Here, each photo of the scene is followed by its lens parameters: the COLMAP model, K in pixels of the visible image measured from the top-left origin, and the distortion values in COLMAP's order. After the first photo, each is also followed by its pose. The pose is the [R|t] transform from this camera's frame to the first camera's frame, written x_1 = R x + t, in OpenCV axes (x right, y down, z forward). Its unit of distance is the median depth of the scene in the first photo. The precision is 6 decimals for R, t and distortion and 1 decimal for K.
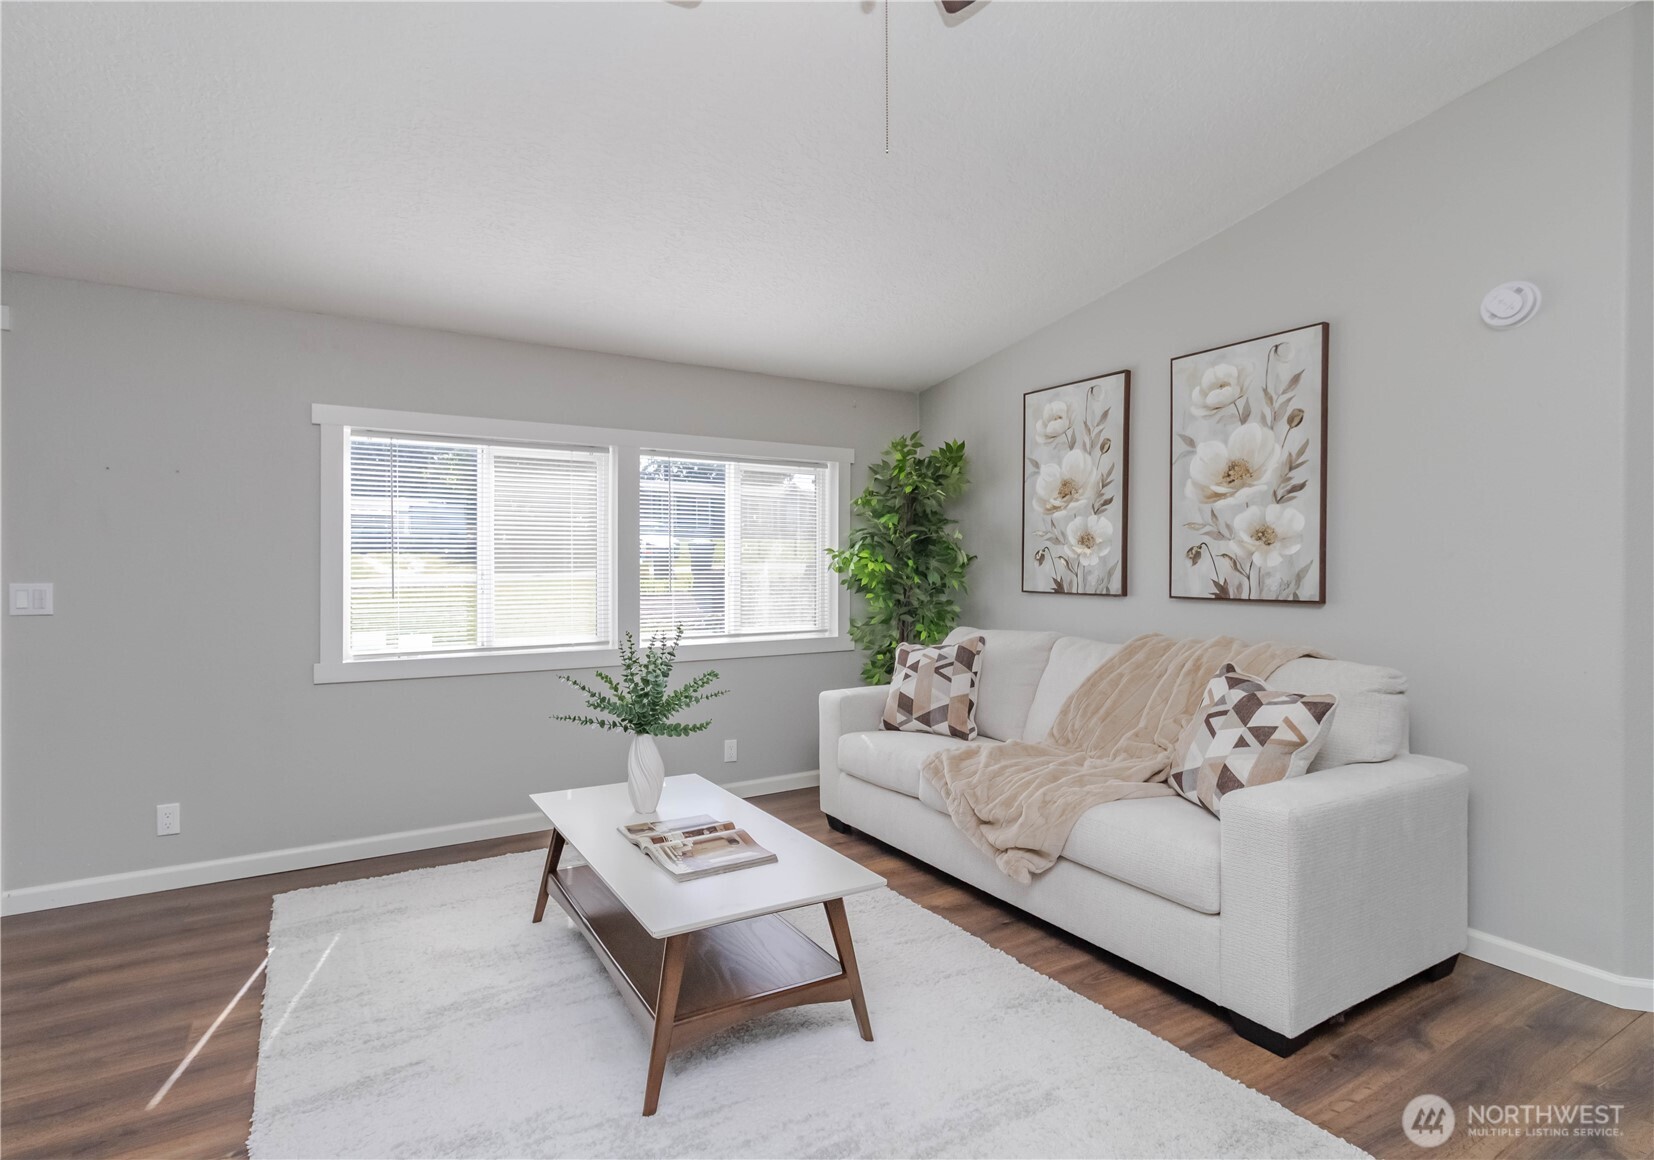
lens RADIAL K [[823.1, 0, 799.4], [0, 823.1, 577.0], [0, 0, 1]] dist [0.007526, -0.001676]
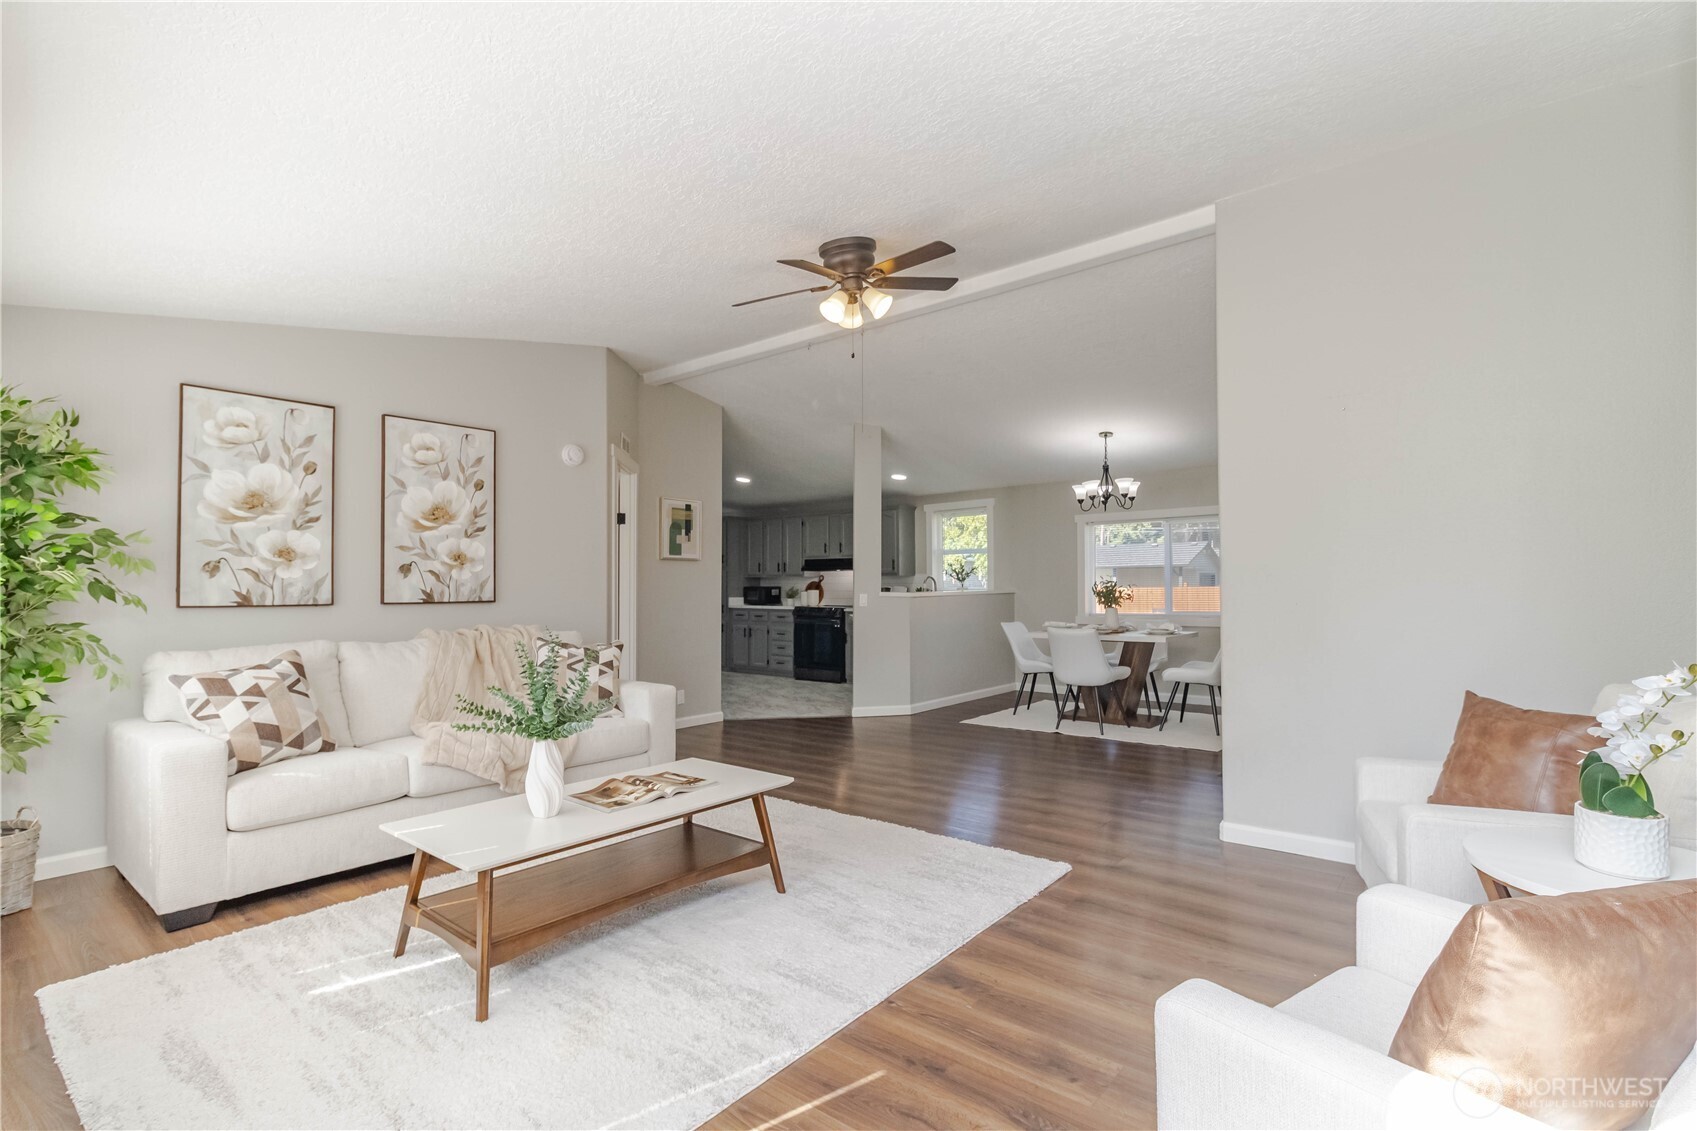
lens RADIAL K [[809.4, 0, 864.8], [0, 809.4, 574.0], [0, 0, 1]] dist [0.008695, 0.002075]
pose [[-0.357583, 0.011506, 0.933810, -1.030269], [0.015201, 0.999863, -0.006499, -0.001234], [-0.933758, 0.011871, -0.357709, 0.806688]]
